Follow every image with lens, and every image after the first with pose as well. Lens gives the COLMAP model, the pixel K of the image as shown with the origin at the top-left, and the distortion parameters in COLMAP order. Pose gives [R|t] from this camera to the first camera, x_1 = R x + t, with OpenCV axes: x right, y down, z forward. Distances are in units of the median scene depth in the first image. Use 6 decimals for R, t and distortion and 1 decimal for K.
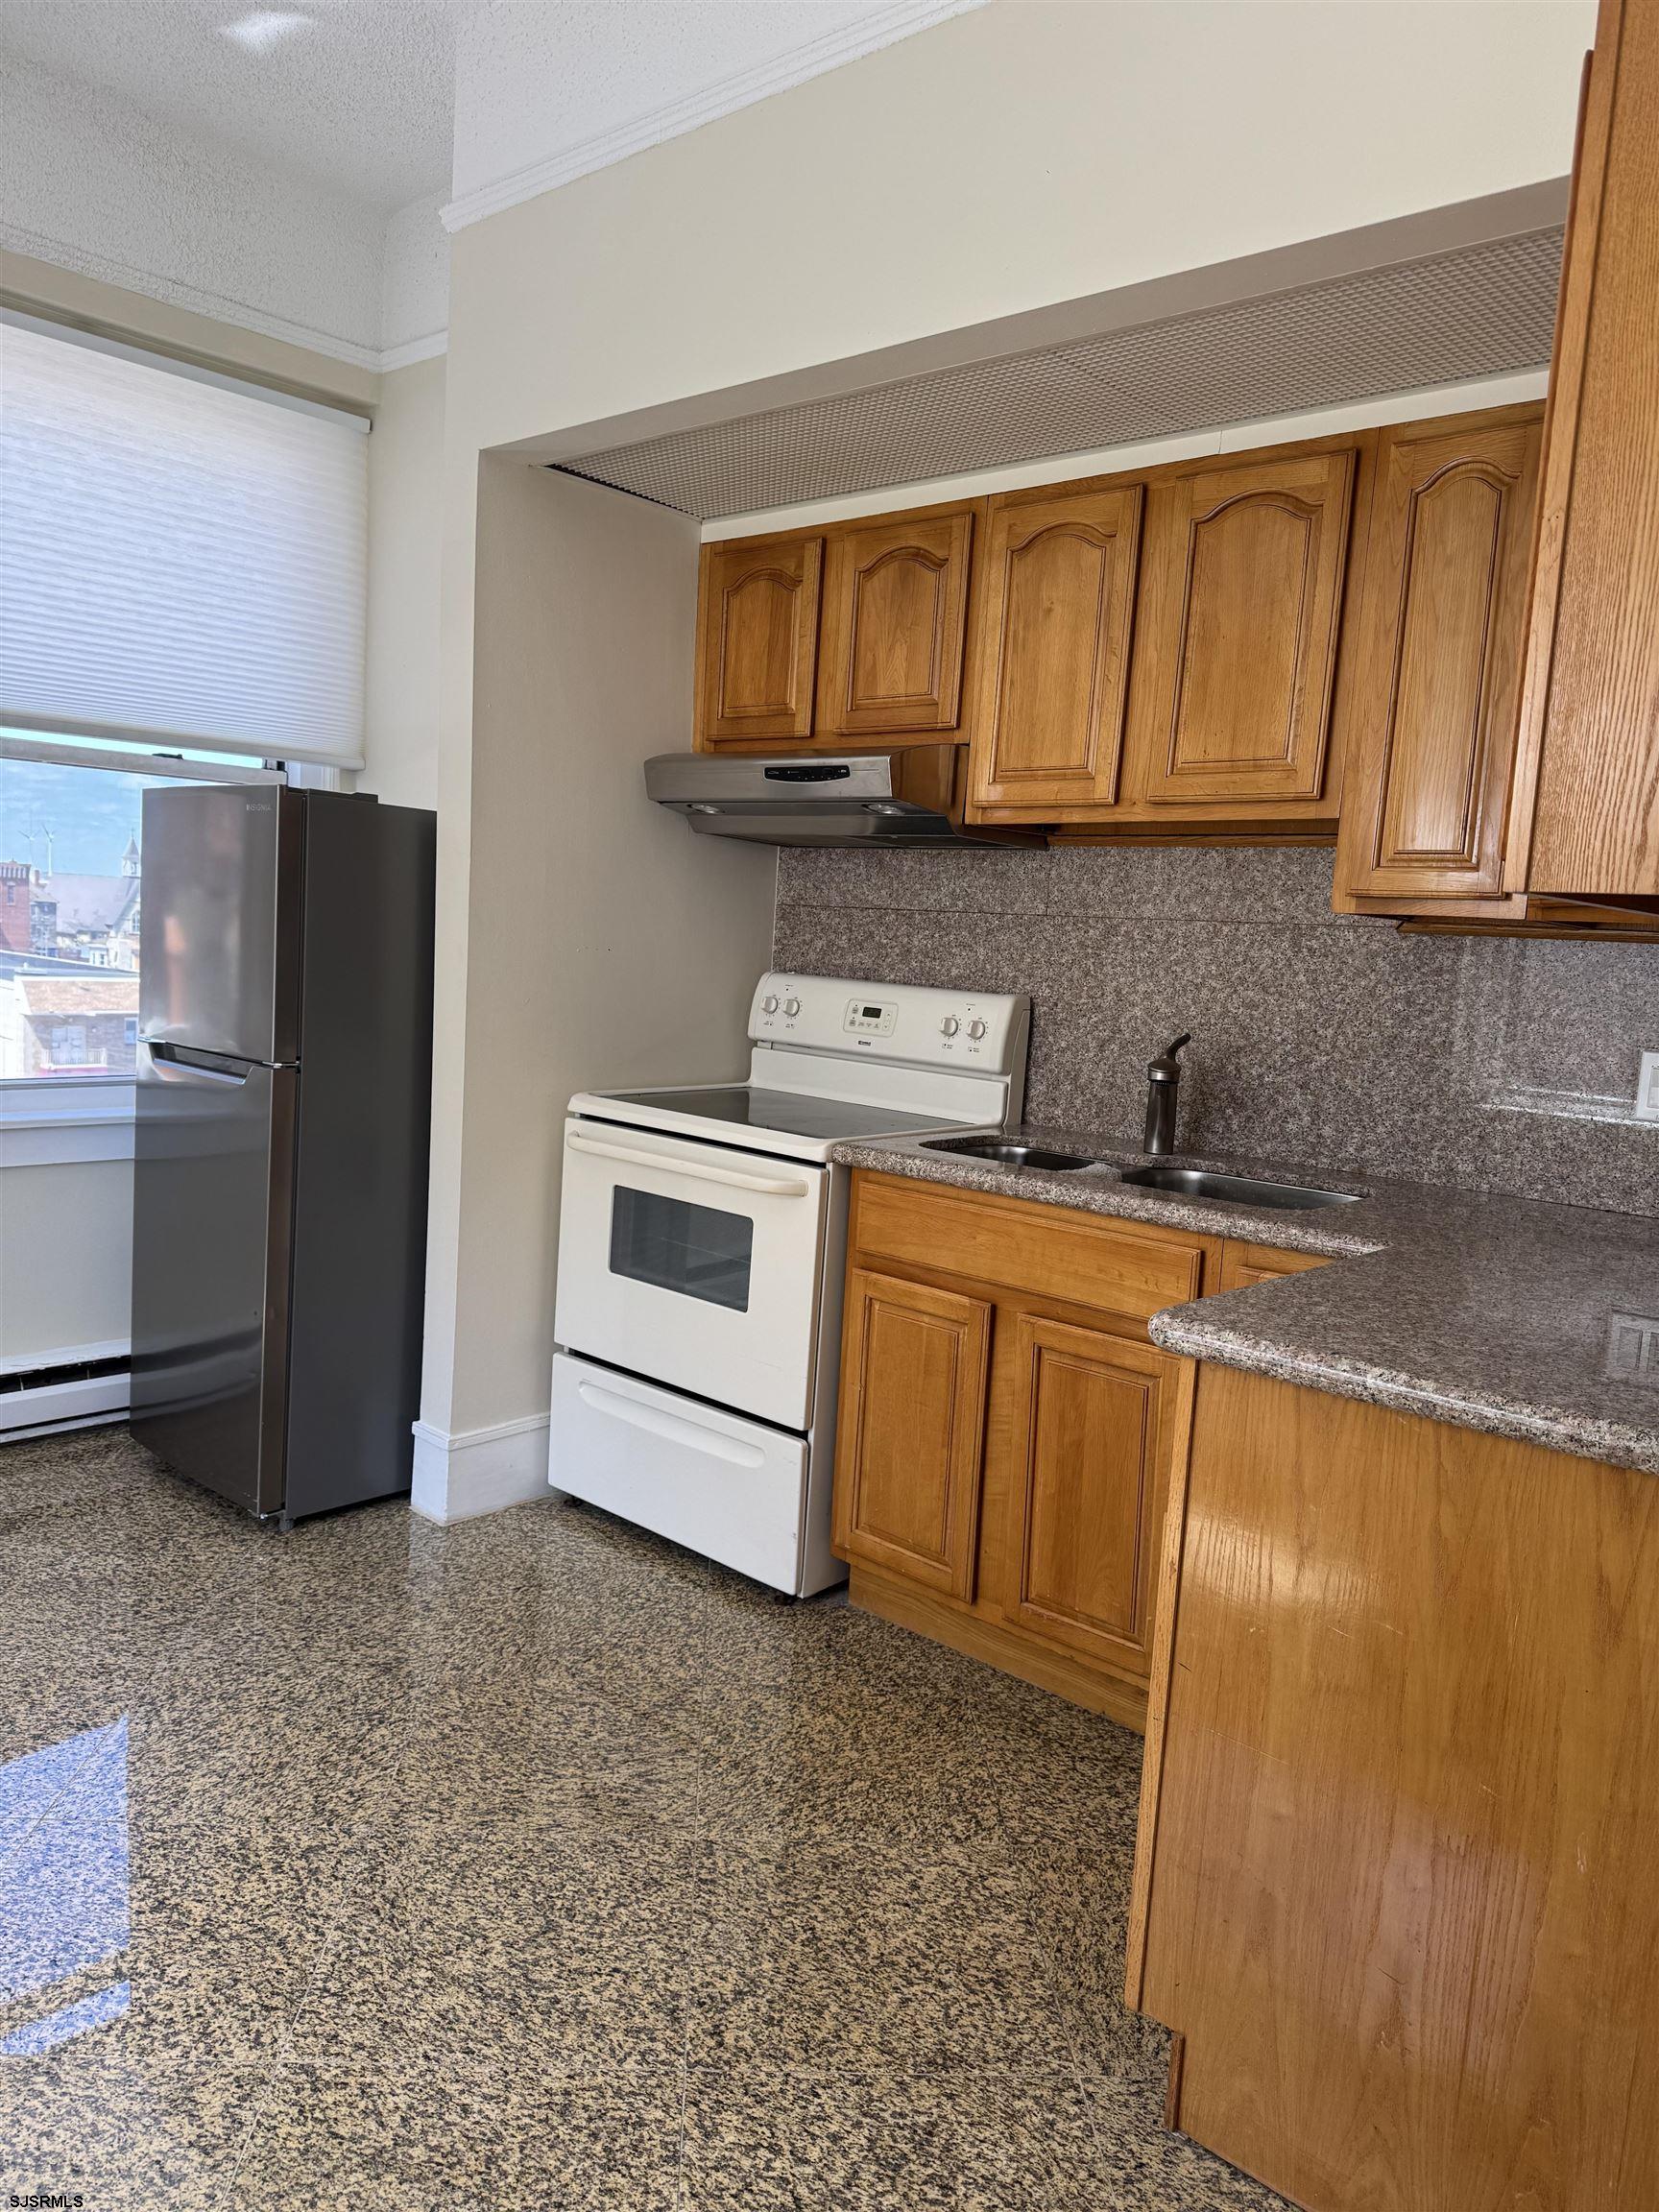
lens RADIAL K [[1592.8, 0, 829.5], [0, 1592.8, 1106.0], [0, 0, 1]] dist [0.054167, -0.044608]
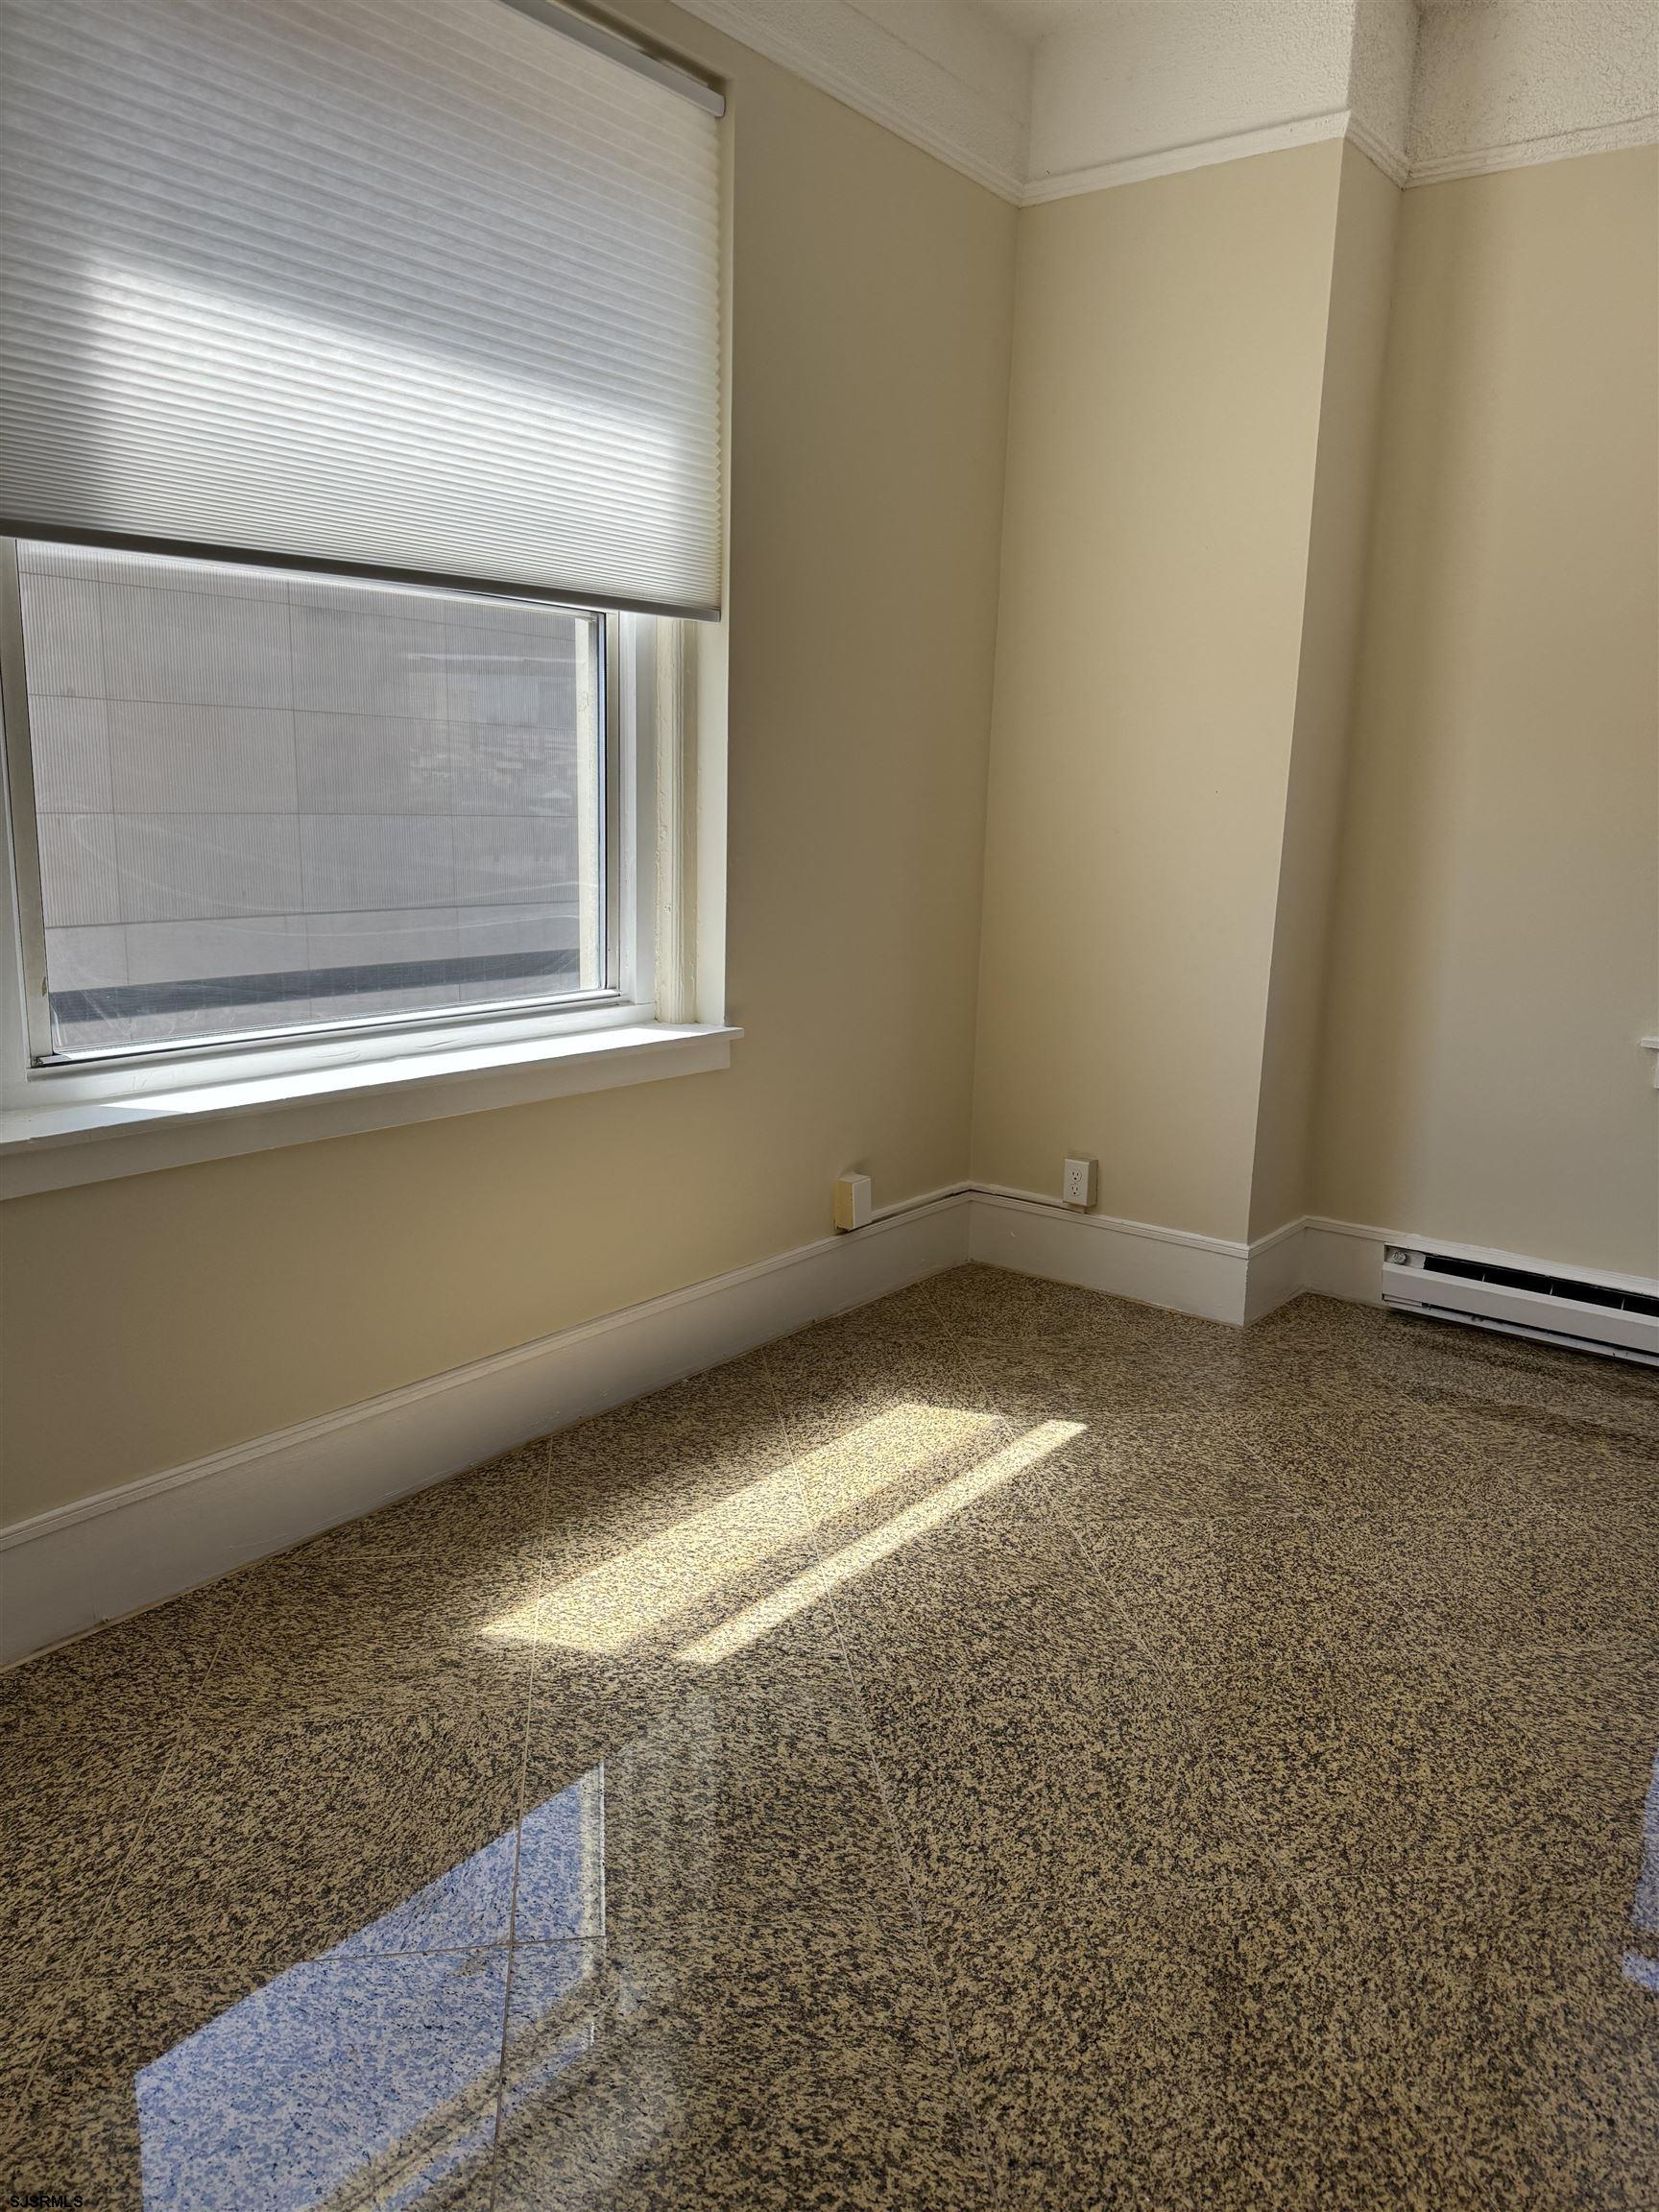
lens RADIAL K [[1547.4, 0, 808.9], [0, 1547.4, 1142.0], [0, 0, 1]] dist [0.000106, -0.007082]
pose [[0.085715, 0.169589, -0.981780, 0.337015], [-0.139493, 0.977744, 0.156713, 0.000195], [0.986506, 0.123518, 0.107464, 0.317974]]
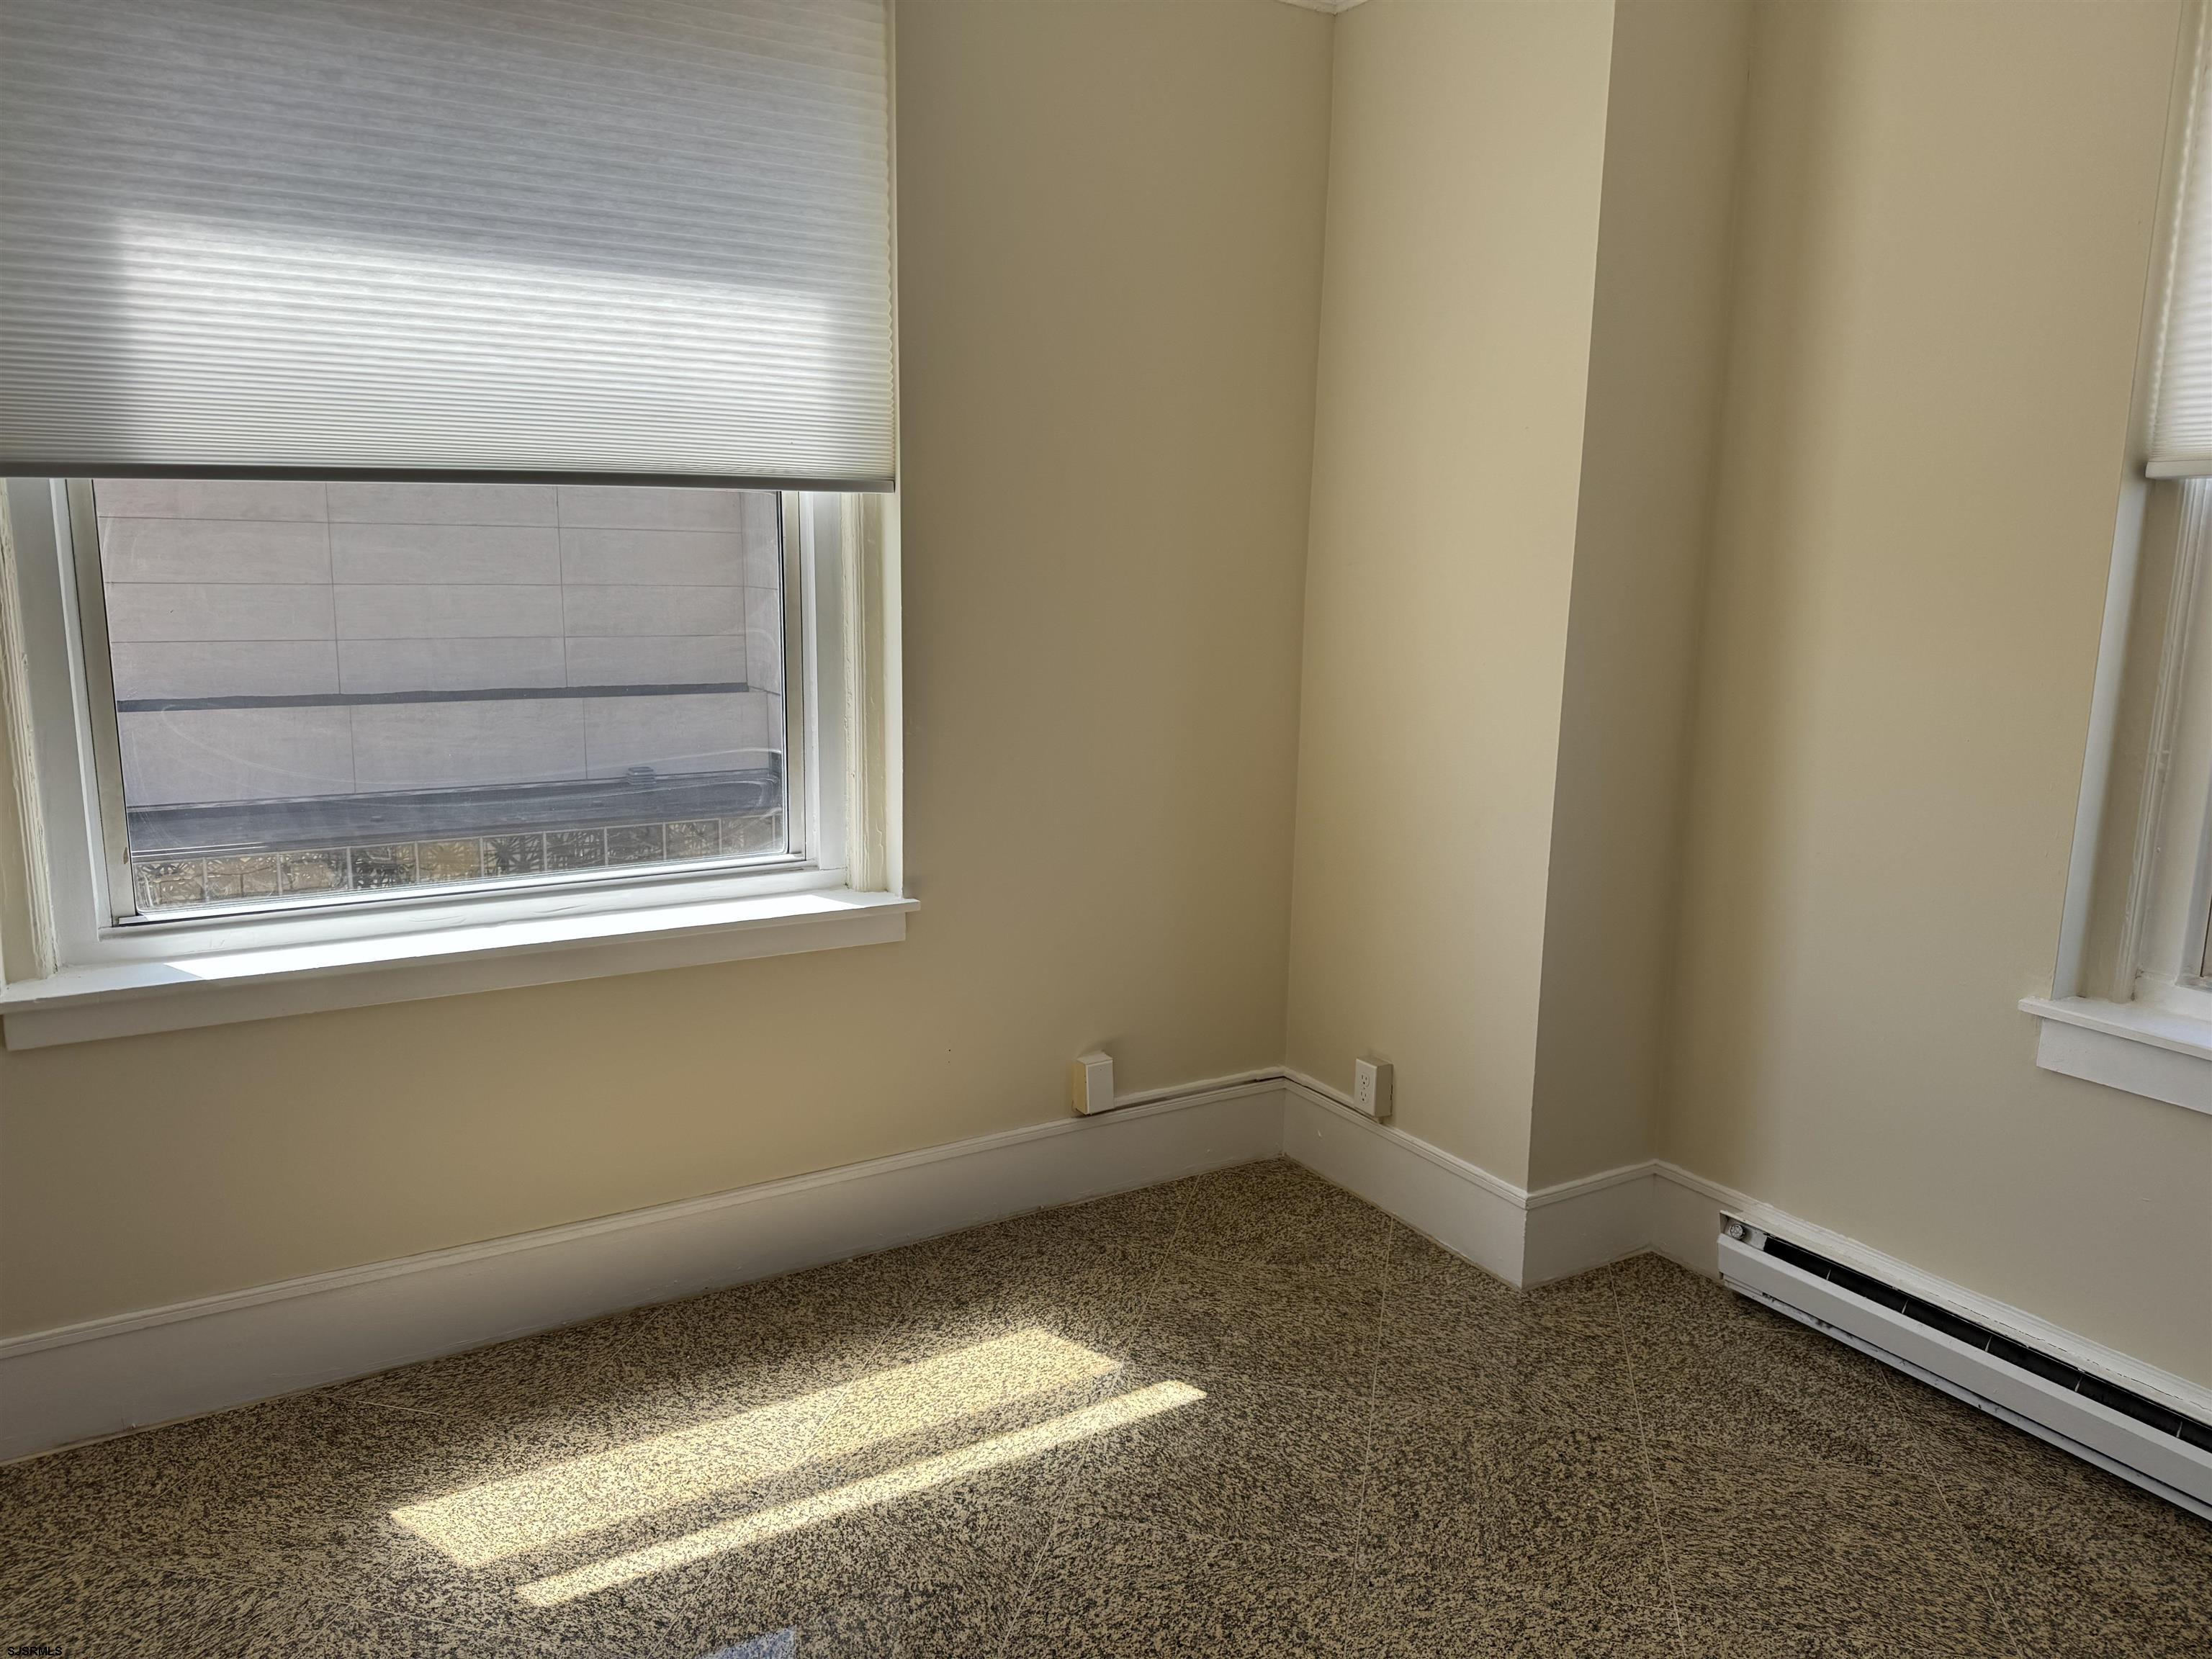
lens RADIAL K [[1563.0, 0, 1106.0], [0, 1563.0, 829.5], [0, 0, 1]] dist [0.036513, -0.024890]
pose [[-0.285571, 0.117716, -0.951100, 0.216449], [-0.145745, 0.975550, 0.164503, -0.142766], [0.947210, 0.185596, -0.261432, 0.771728]]
